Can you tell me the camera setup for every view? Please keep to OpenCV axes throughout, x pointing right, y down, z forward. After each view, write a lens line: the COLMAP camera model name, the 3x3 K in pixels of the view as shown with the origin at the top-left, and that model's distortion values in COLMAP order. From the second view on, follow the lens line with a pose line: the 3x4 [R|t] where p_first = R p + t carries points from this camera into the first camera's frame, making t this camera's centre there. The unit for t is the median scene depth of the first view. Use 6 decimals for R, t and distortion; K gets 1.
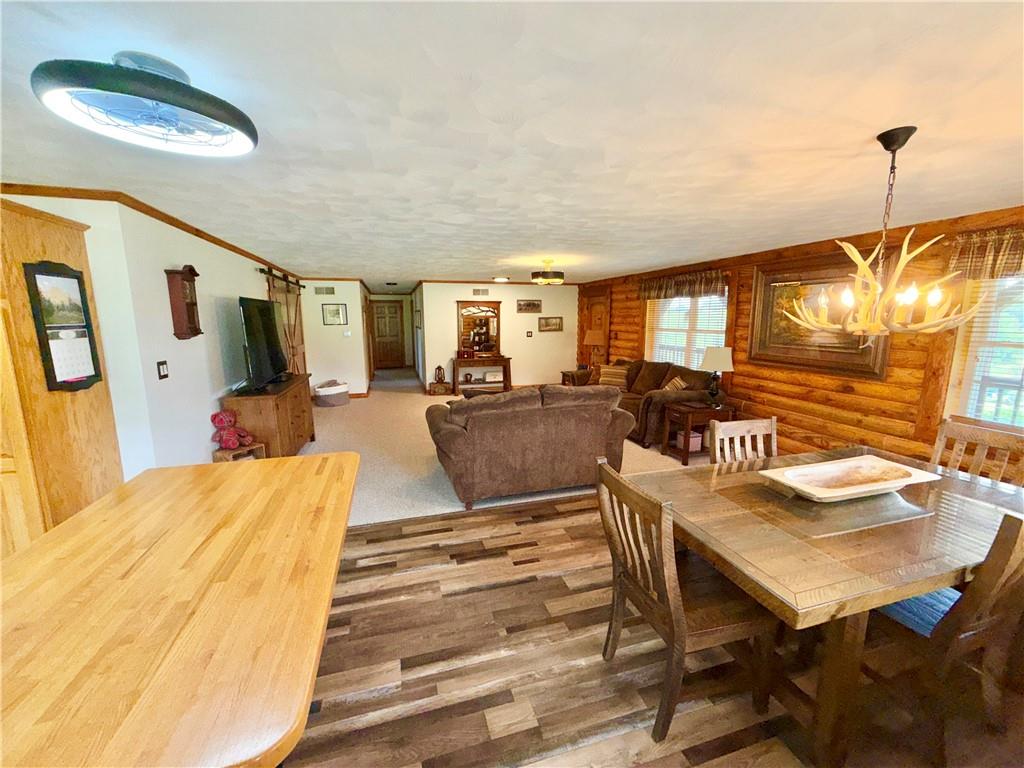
lens RADIAL K [[411.4, 0, 507.8], [0, 411.4, 385.2], [0, 0, 1]] dist [-0.000068, -0.000053]
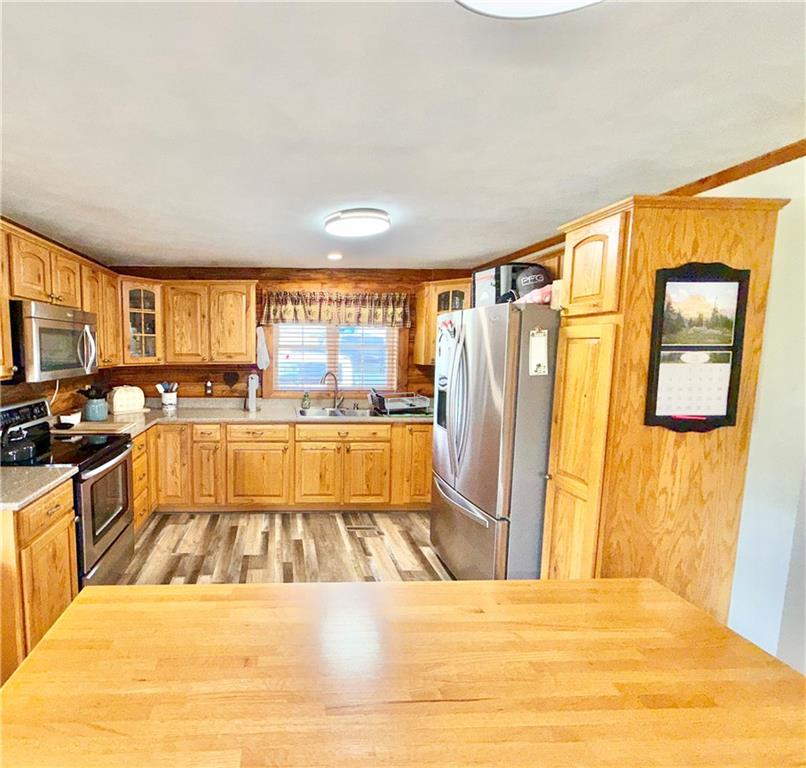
lens RADIAL K [[406.6, 0, 293.4], [0, 406.6, 387.5], [0, 0, 1]] dist [0.002364, 0.000735]
pose [[-0.244965, 0.101591, -0.964195, -0.157539], [-0.163345, 0.975955, 0.144330, -0.055542], [0.955673, 0.192852, -0.222480, 0.458433]]
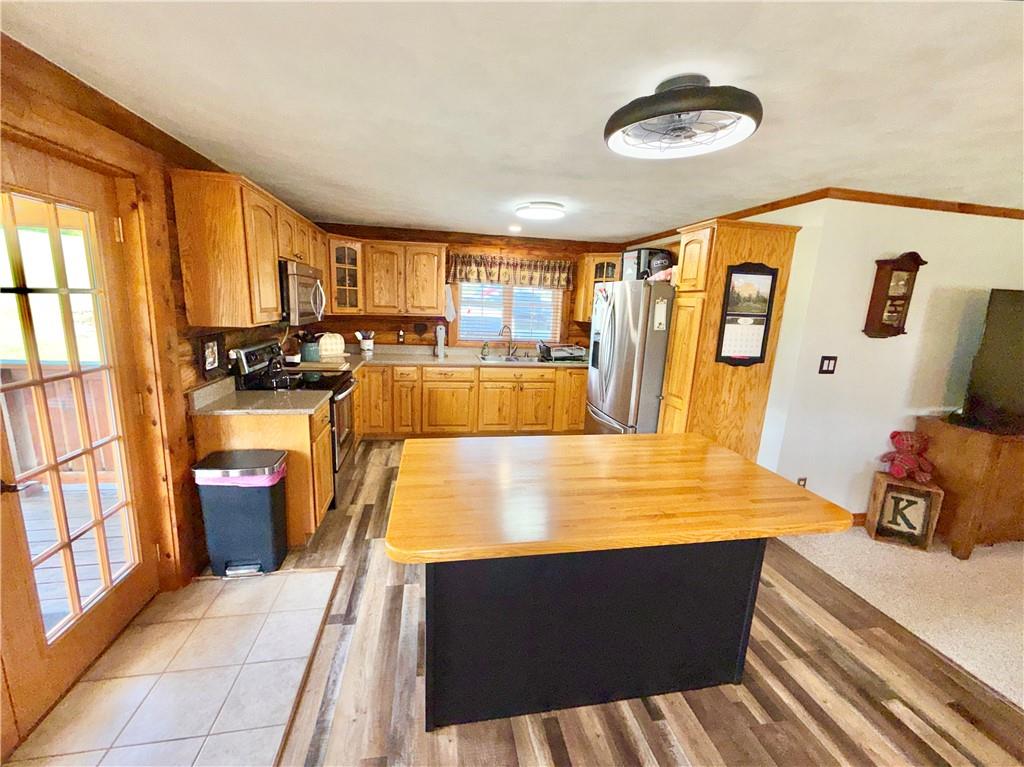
lens RADIAL K [[411.4, 0, 507.8], [0, 411.4, 384.7], [0, 0, 1]] dist [-0.000068, -0.000053]
pose [[-0.100629, 0.197199, -0.975185, 0.248247], [-0.203961, 0.955255, 0.214215, -0.057194], [0.973793, 0.220456, -0.055906, 0.398577]]
